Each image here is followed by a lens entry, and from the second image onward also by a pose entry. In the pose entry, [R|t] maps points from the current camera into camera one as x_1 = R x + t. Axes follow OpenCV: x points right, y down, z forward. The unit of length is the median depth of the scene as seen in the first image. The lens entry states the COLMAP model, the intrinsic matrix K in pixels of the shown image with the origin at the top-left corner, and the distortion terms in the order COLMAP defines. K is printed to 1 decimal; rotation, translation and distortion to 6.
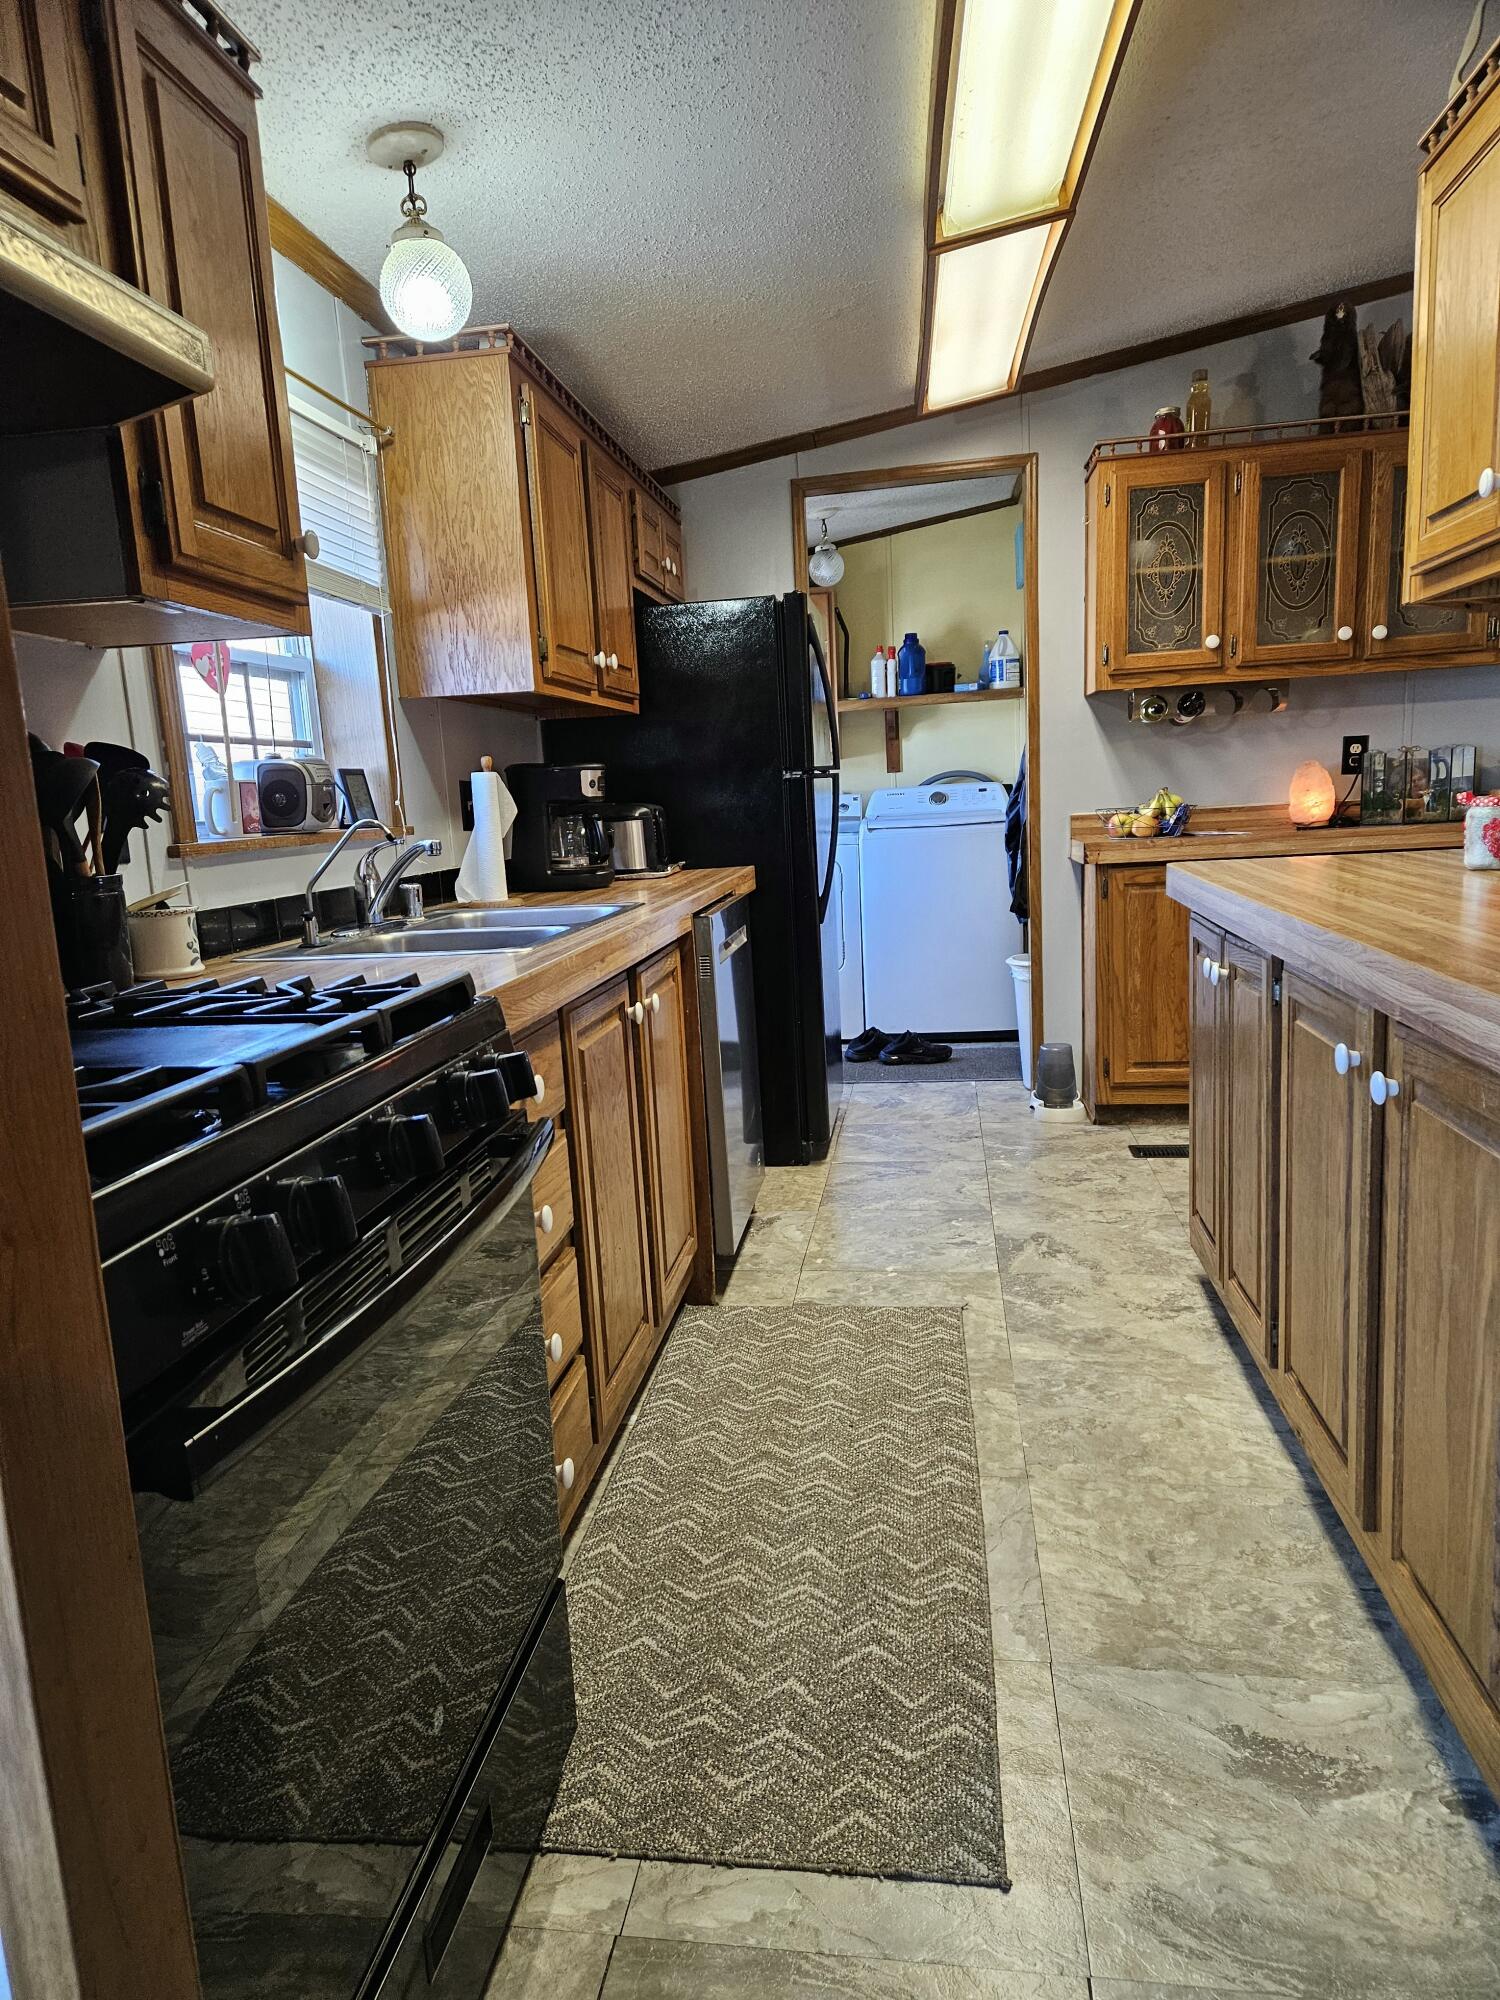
lens RADIAL K [[1307.5, 0, 751.4], [0, 1307.5, 1033.6], [0, 0, 1]] dist [0.078307, -0.058406]
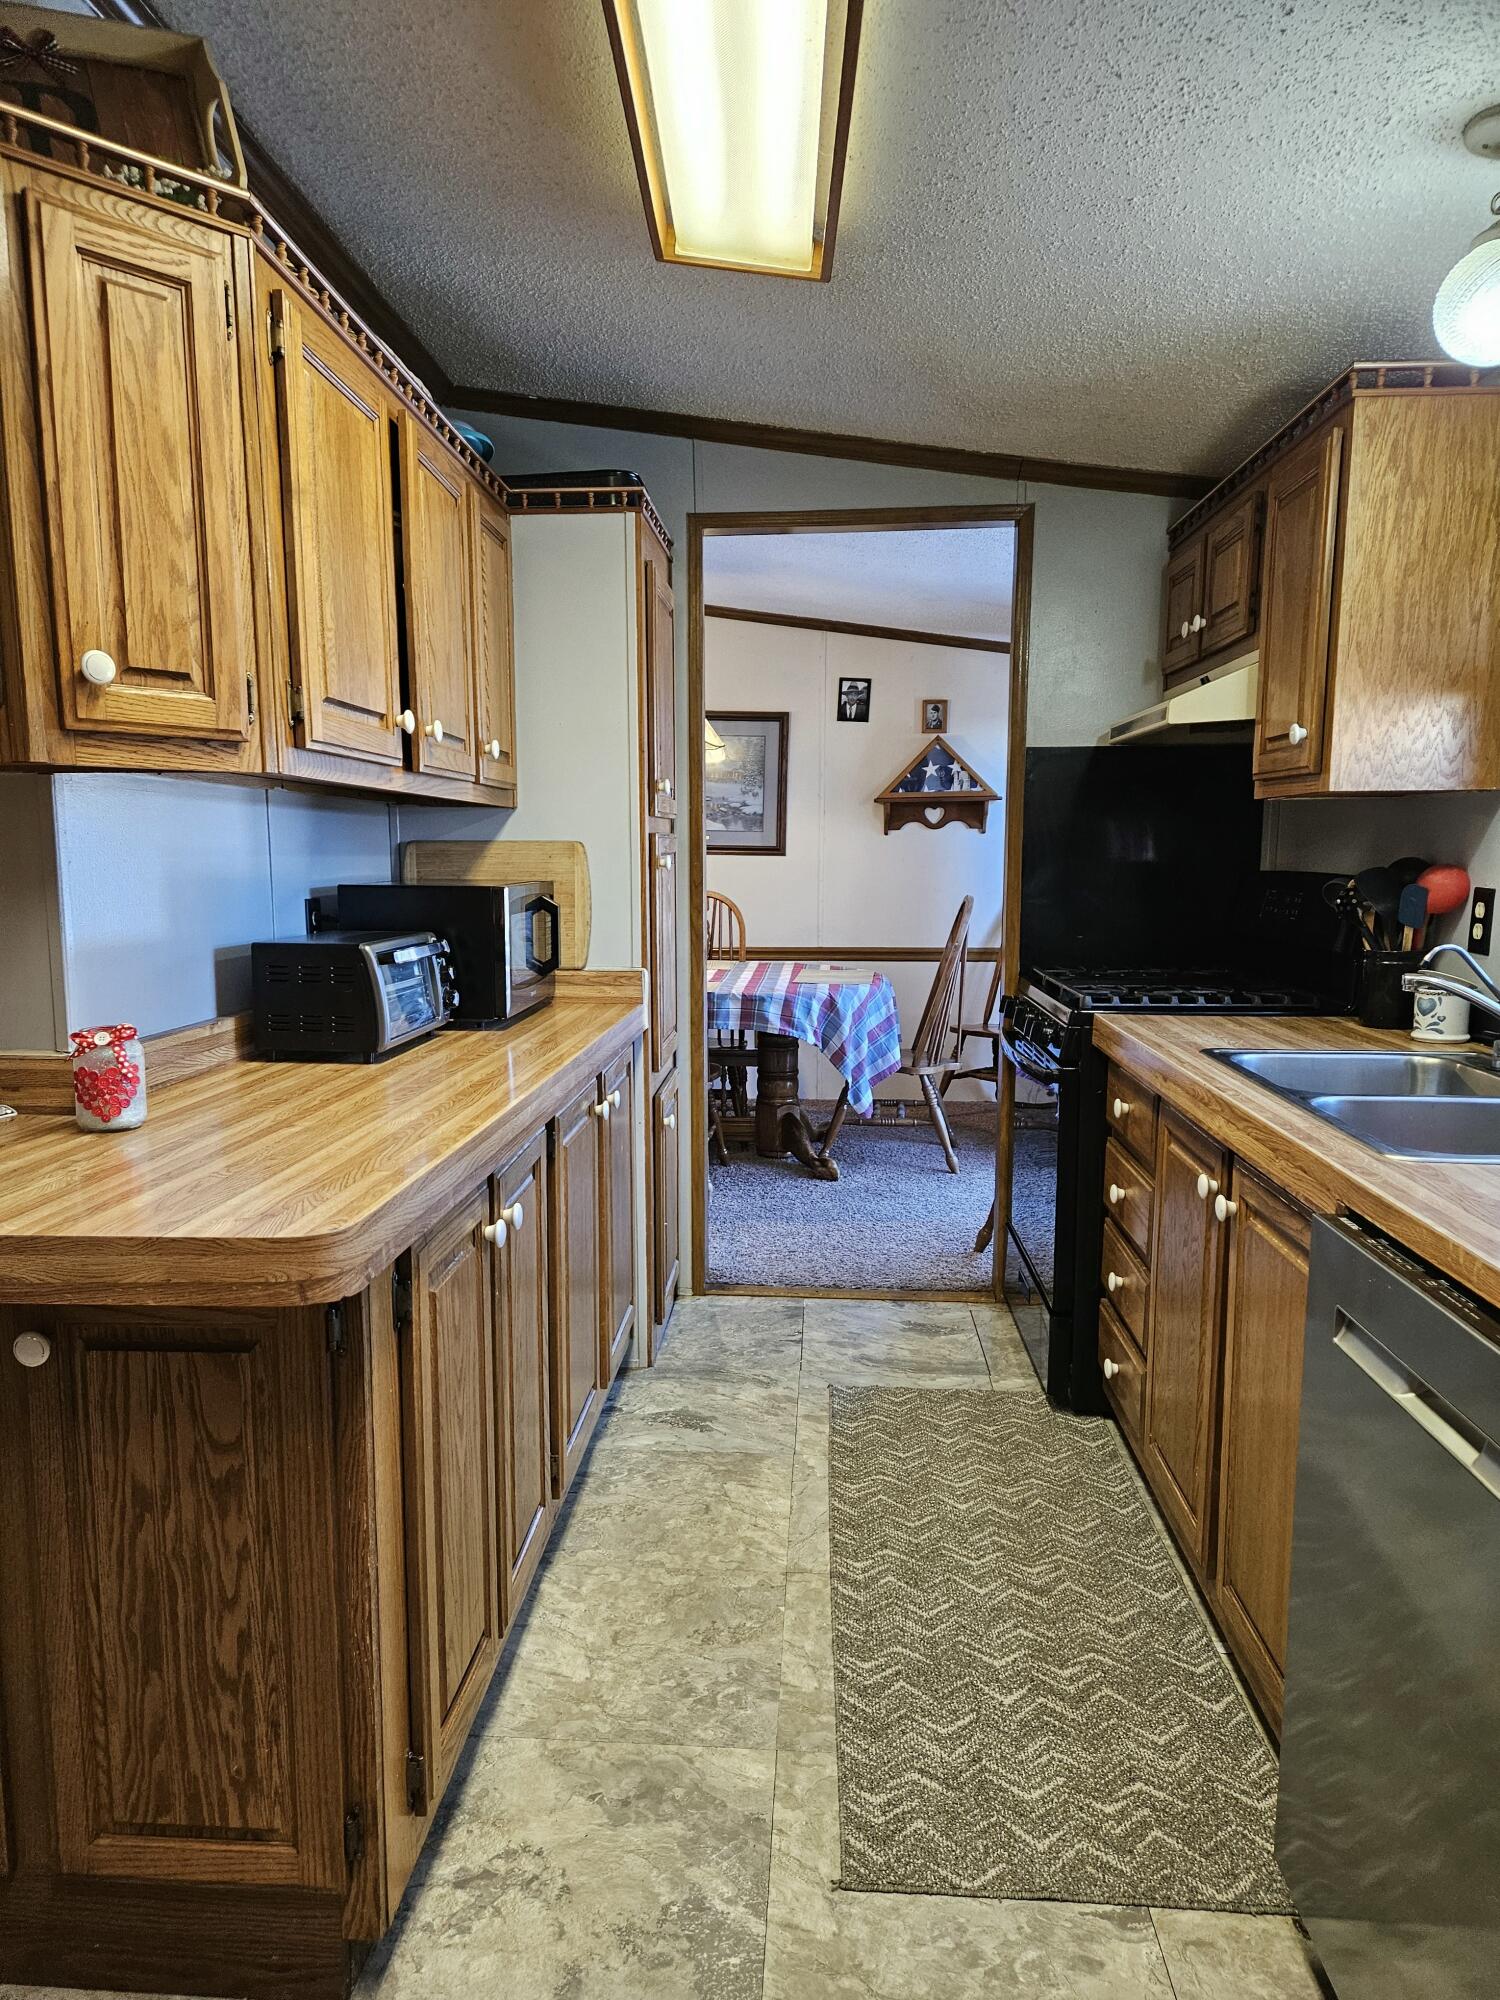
lens RADIAL K [[1307.5, 0, 751.4], [0, 1307.5, 1033.6], [0, 0, 1]] dist [0.078307, -0.058406]
pose [[-0.995296, 0.067837, -0.069165, 0.287043], [0.041978, 0.945404, 0.323185, -0.443252], [0.087313, 0.318761, -0.943805, 1.911871]]
